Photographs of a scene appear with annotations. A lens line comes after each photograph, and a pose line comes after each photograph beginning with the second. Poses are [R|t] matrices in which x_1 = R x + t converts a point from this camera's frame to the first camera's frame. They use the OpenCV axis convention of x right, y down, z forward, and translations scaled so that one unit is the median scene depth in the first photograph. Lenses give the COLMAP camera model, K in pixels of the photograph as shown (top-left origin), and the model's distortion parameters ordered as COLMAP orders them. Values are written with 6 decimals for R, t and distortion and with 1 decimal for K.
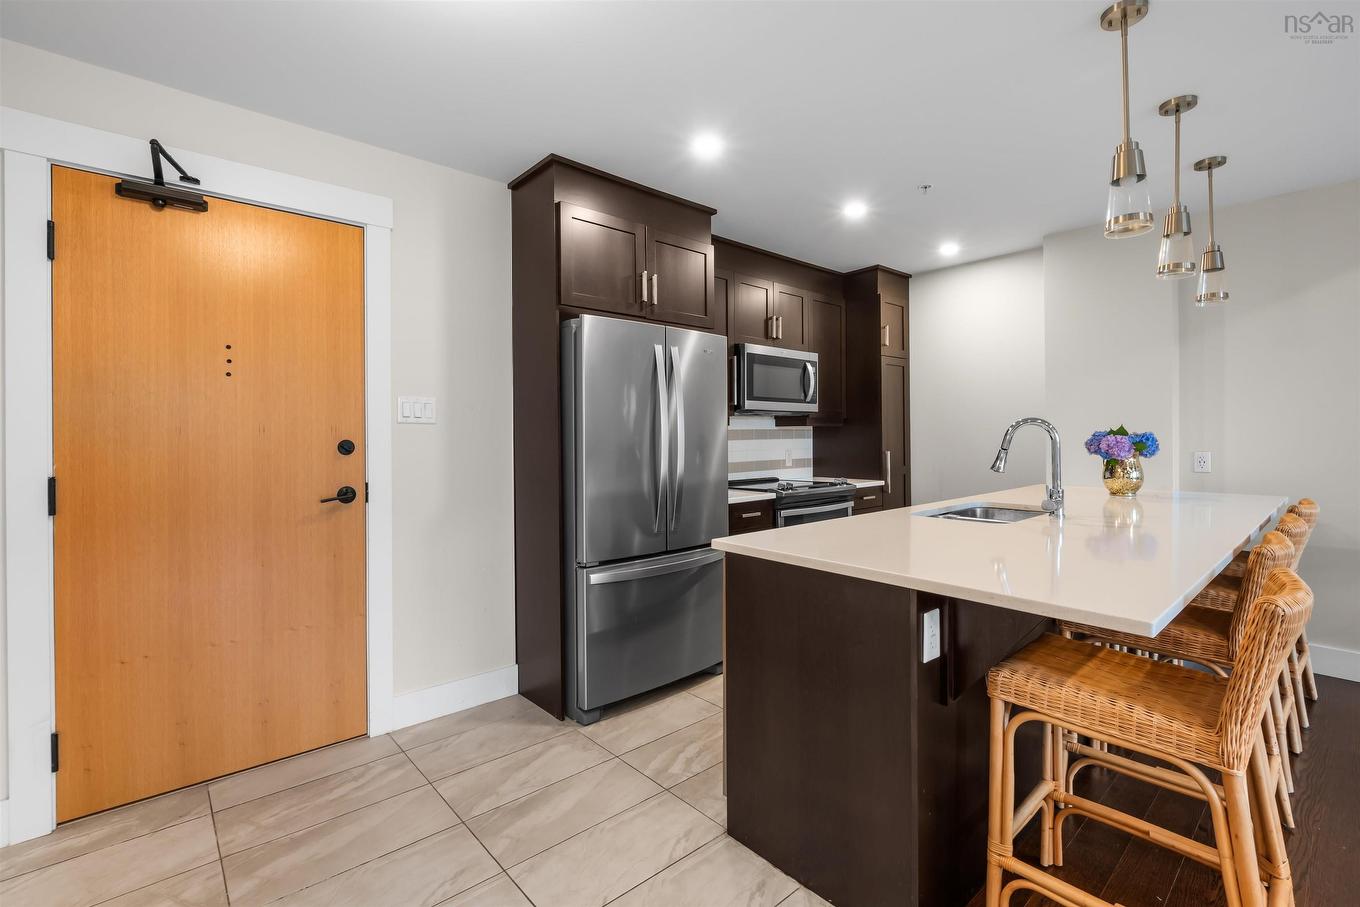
lens RADIAL K [[612.1, 0, 696.7], [0, 612.1, 430.6], [0, 0, 1]] dist [-0.000786, -0.000513]
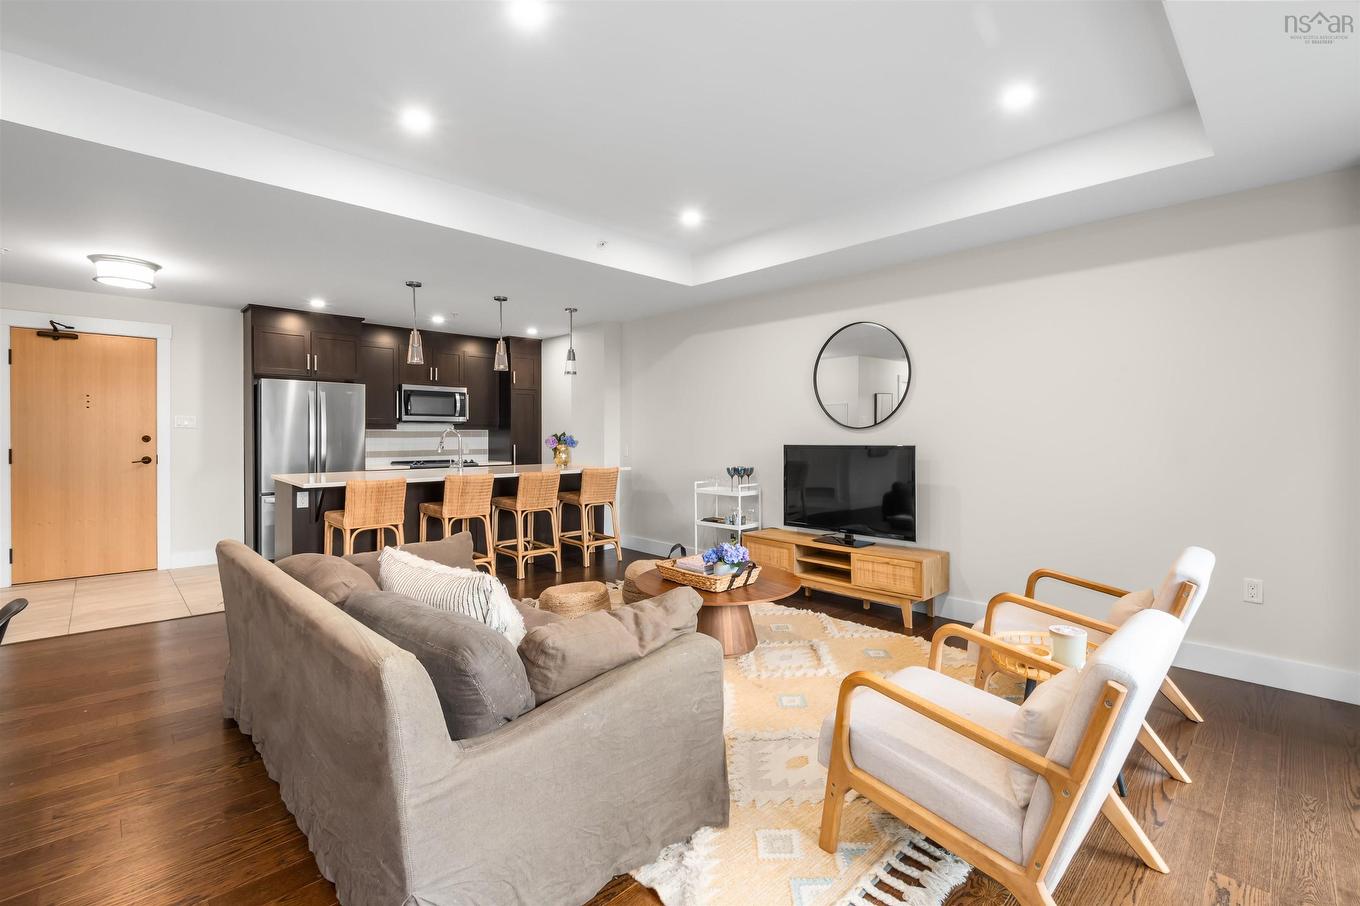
lens RADIAL K [[607.4, 0, 684.2], [0, 607.4, 430.6], [0, 0, 1]] dist [-0.000972, -0.000327]
pose [[0.999477, 0.008422, 0.031217, 1.058003], [-0.008505, 0.999961, 0.002542, -0.020161], [-0.031194, -0.002807, 0.999509, -1.020247]]
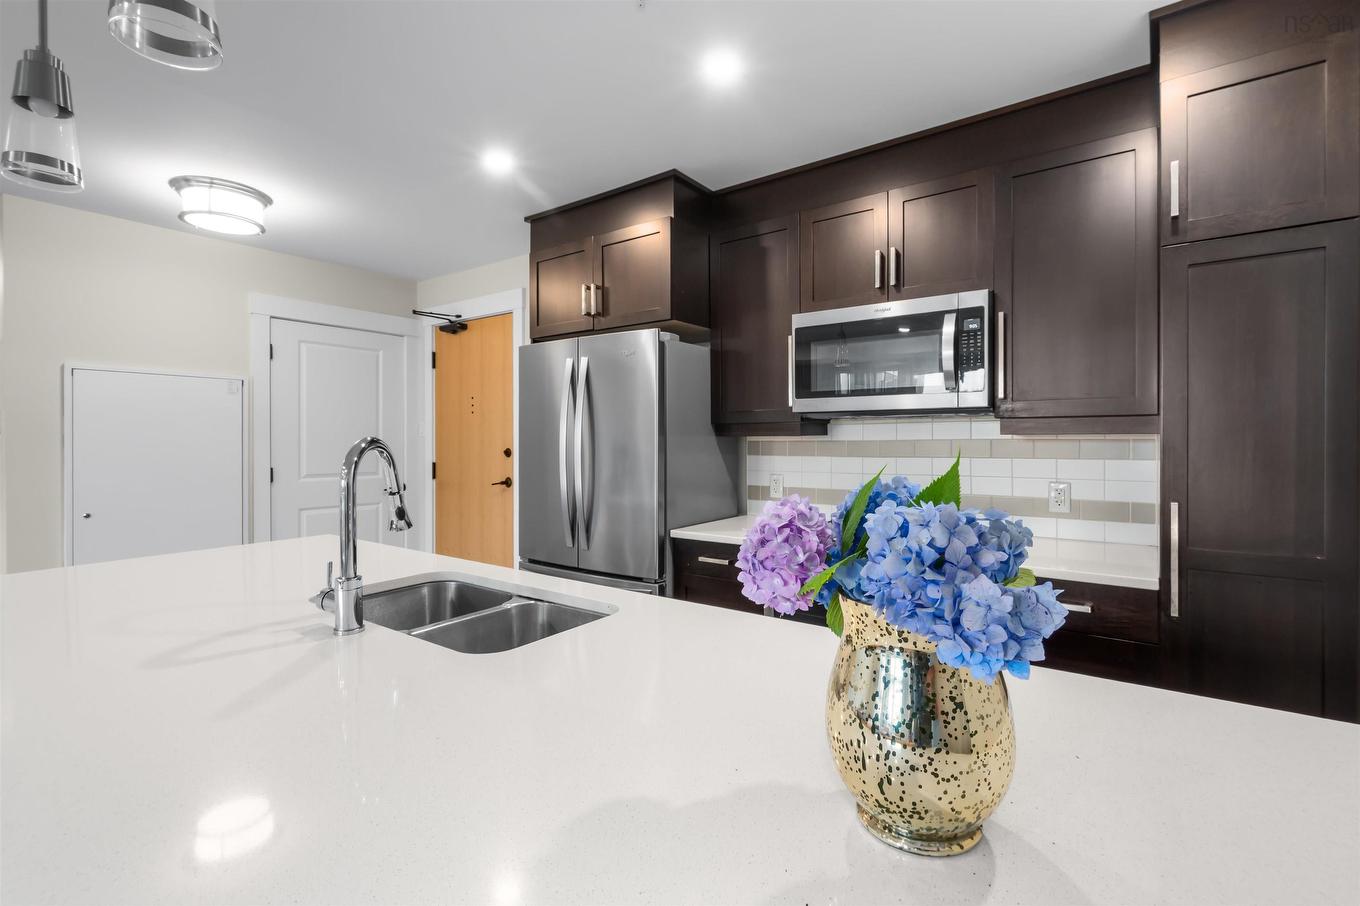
lens RADIAL K [[616.7, 0, 685.6], [0, 616.7, 445.3], [0, 0, 1]] dist [-0.001148, -0.000253]
pose [[0.194597, 0.019260, -0.980694, 0.895194], [0.010887, 0.999703, 0.021794, -0.018281], [0.980823, -0.014918, 0.194329, 0.921652]]
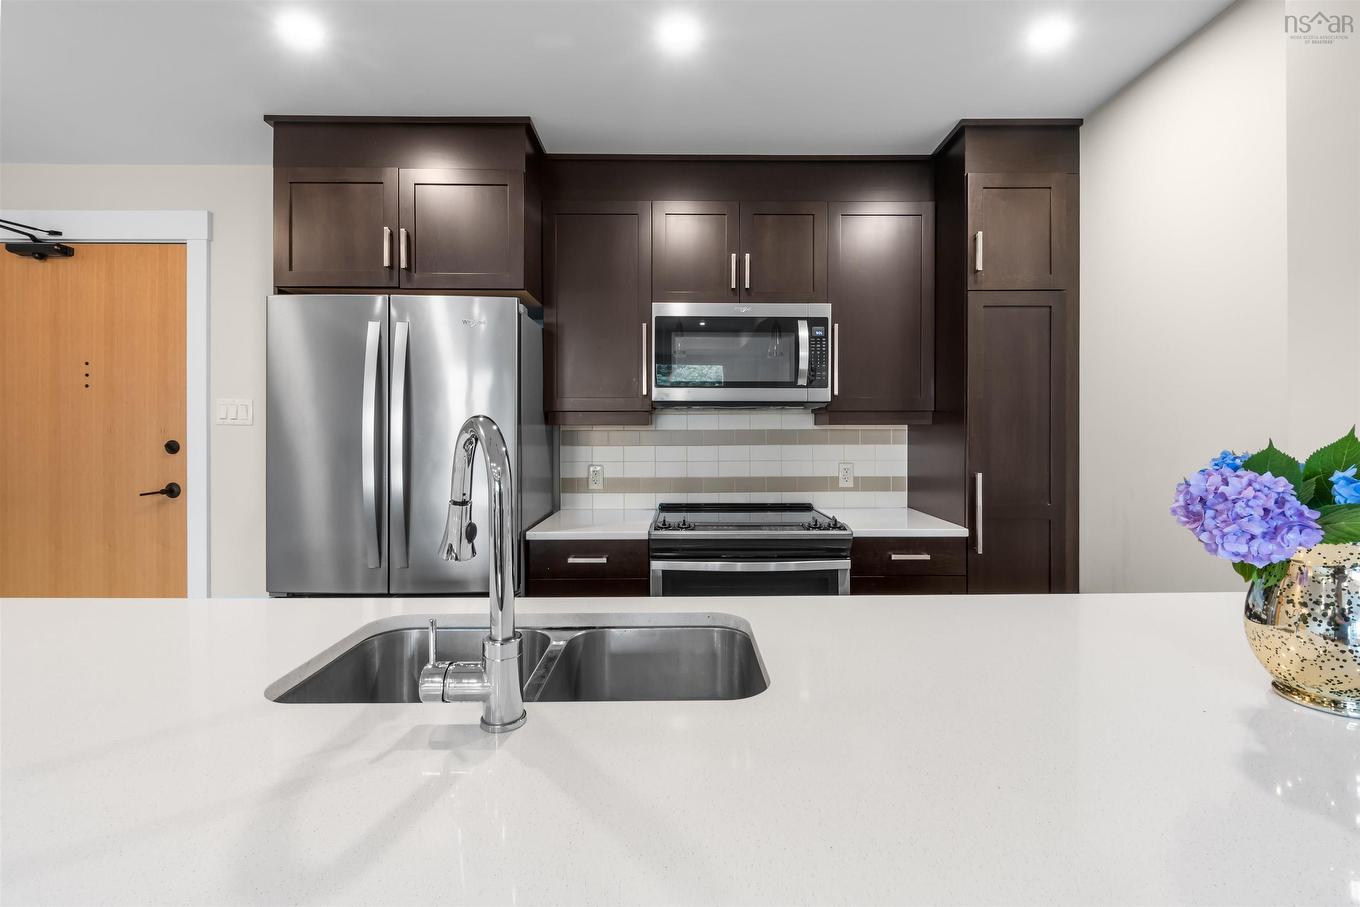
lens RADIAL K [[607.4, 0, 684.2], [0, 607.4, 431.1], [0, 0, 1]] dist [-0.000972, -0.000327]
pose [[0.745142, 0.009502, -0.666838, 0.678646], [-0.000592, 0.999908, 0.013586, -0.013544], [0.666905, -0.009729, 0.745079, 0.644926]]
